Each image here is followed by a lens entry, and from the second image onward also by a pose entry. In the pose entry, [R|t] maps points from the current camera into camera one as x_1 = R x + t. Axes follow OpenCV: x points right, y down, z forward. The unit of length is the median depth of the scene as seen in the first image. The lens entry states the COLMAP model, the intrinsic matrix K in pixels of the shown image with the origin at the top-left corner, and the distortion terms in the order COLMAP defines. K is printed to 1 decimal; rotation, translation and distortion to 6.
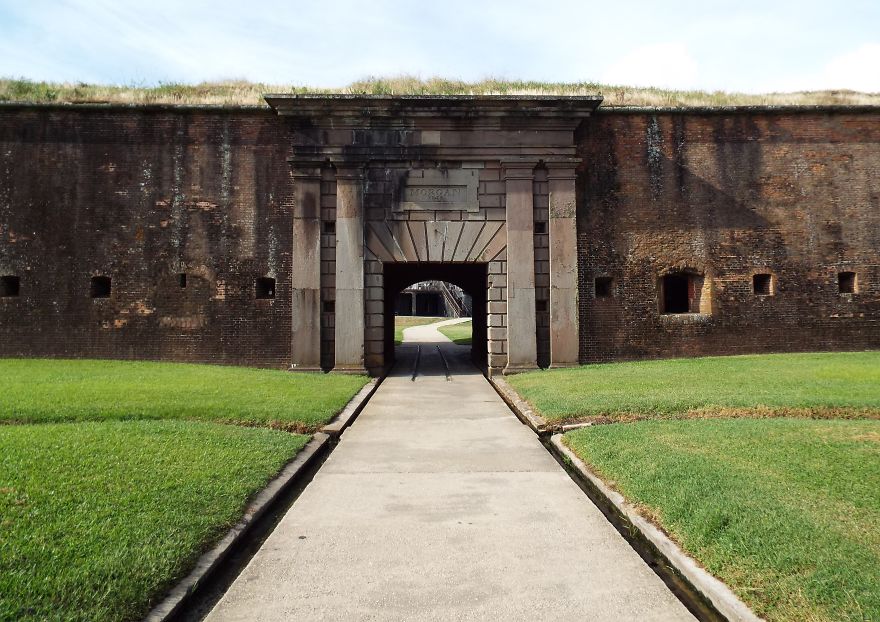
lens RADIAL K [[601.3, 0, 442.8], [0, 601.3, 307.1], [0, 0, 1]] dist [-0.000455, 0.000174]
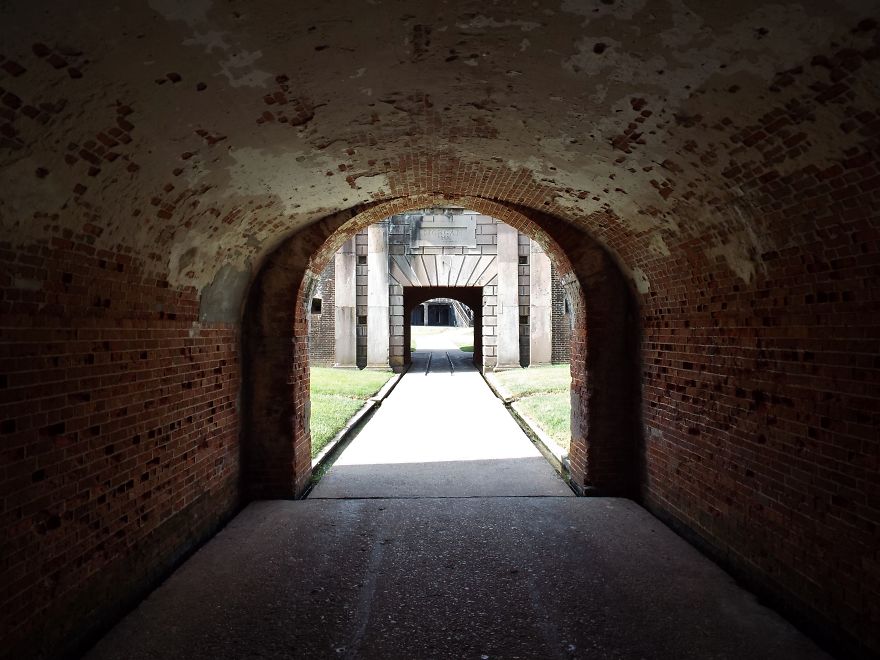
lens RADIAL K [[639.4, 0, 439.7], [0, 639.4, 330.2], [0, 0, 1]] dist [0.000763, 0.000010]
pose [[0.999666, 0.002334, -0.025742, 0.016565], [-0.001726, 0.999719, 0.023626, -0.012379], [0.025789, -0.023573, 0.999389, -0.399273]]
